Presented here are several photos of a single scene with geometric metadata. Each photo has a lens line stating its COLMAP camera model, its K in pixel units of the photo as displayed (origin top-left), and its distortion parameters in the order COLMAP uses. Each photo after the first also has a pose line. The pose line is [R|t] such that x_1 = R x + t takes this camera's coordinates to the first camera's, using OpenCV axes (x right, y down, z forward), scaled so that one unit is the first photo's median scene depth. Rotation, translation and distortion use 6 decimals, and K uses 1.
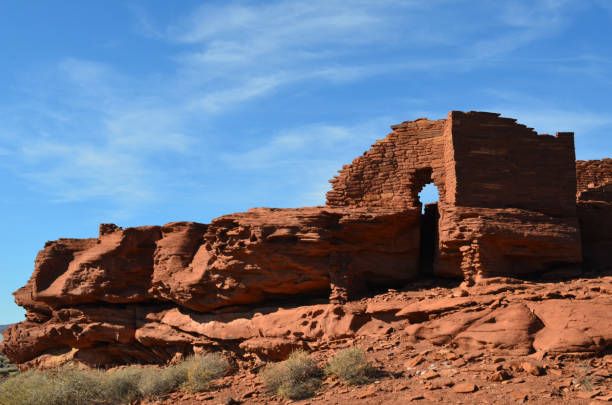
lens RADIAL K [[621.2, 0, 306.0], [0, 621.2, 202.5], [0, 0, 1]] dist [-0.046509, 0.002812]
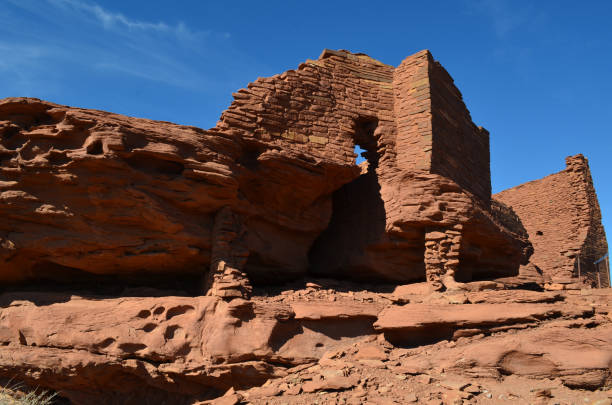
lens RADIAL K [[514.1, 0, 306.4], [0, 514.1, 194.6], [0, 0, 1]] dist [-0.064848, 0.000638]
pose [[0.794893, 0.219277, 0.565741, -0.174920], [-0.171237, 0.975583, -0.137532, 0.122969], [-0.582085, 0.012447, 0.813033, 0.575492]]
